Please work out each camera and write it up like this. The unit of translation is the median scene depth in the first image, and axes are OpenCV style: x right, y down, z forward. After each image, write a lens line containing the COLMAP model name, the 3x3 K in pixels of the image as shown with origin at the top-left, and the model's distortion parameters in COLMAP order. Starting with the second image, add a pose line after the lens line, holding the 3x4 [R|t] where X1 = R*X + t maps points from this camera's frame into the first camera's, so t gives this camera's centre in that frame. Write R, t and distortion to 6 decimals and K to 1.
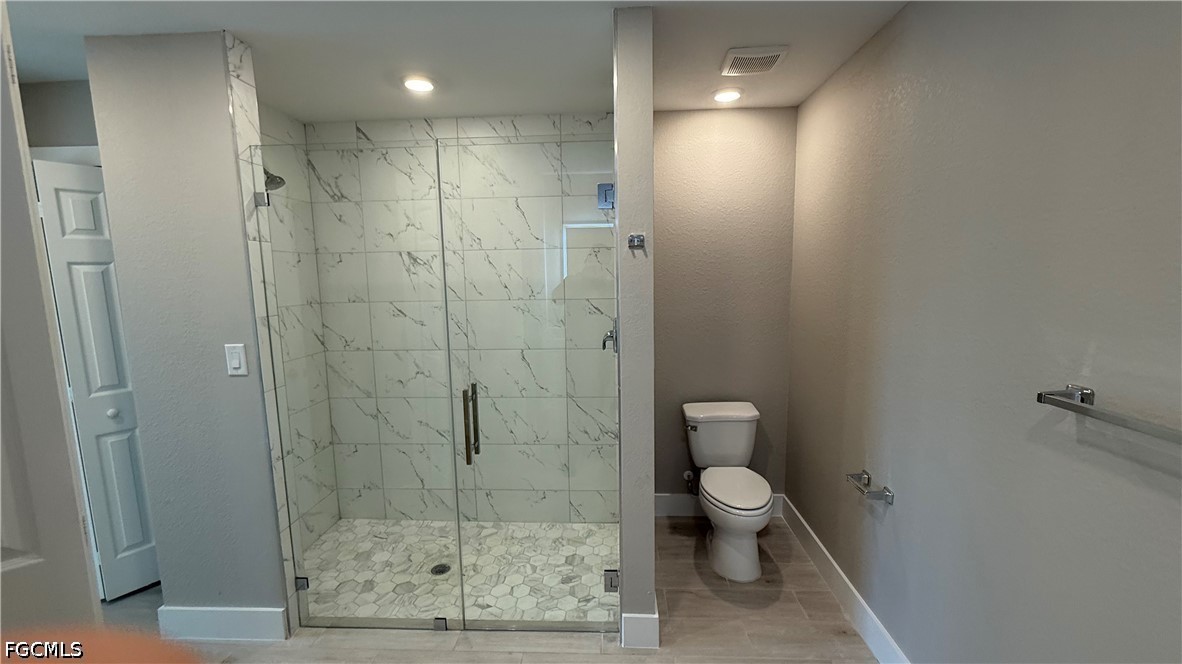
lens RADIAL K [[472.0, 0, 592.8], [0, 472.0, 331.9], [0, 0, 1]] dist [0.000140, -0.000146]
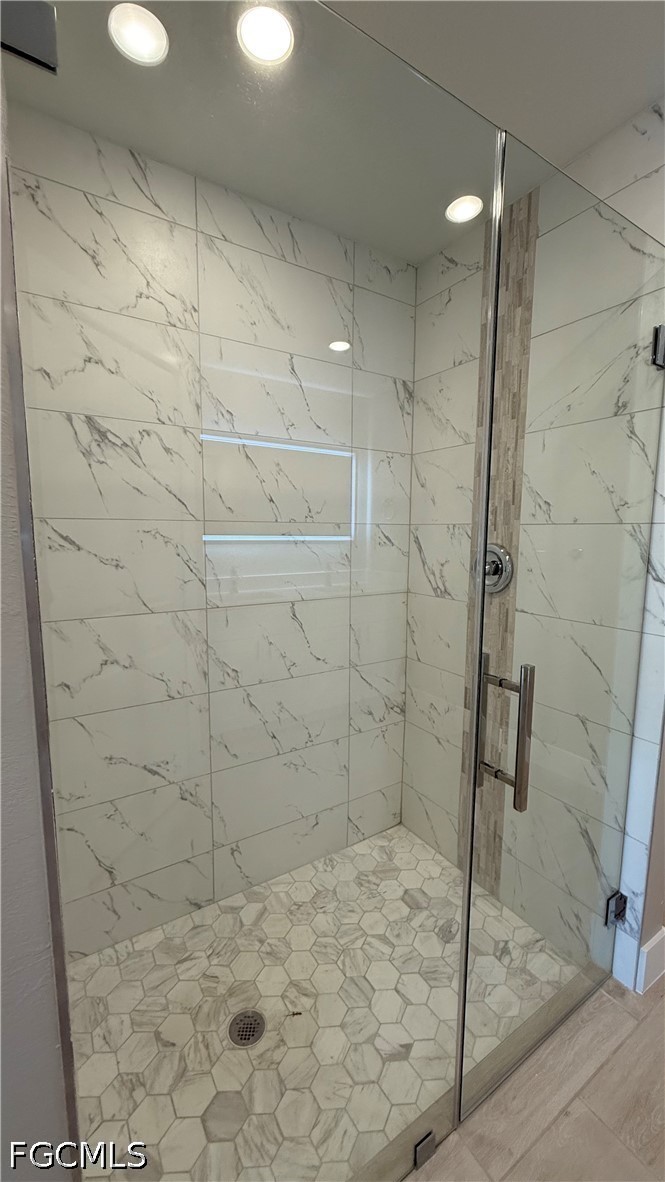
lens RADIAL K [[472.0, 0, 332.0], [0, 472.0, 588.8], [0, 0, 1]] dist [0.000140, -0.000146]
pose [[0.812726, -0.048866, 0.580593, -0.477225], [0.050706, 0.998628, 0.013071, 0.014104], [-0.580436, 0.018817, 0.814089, 0.463001]]
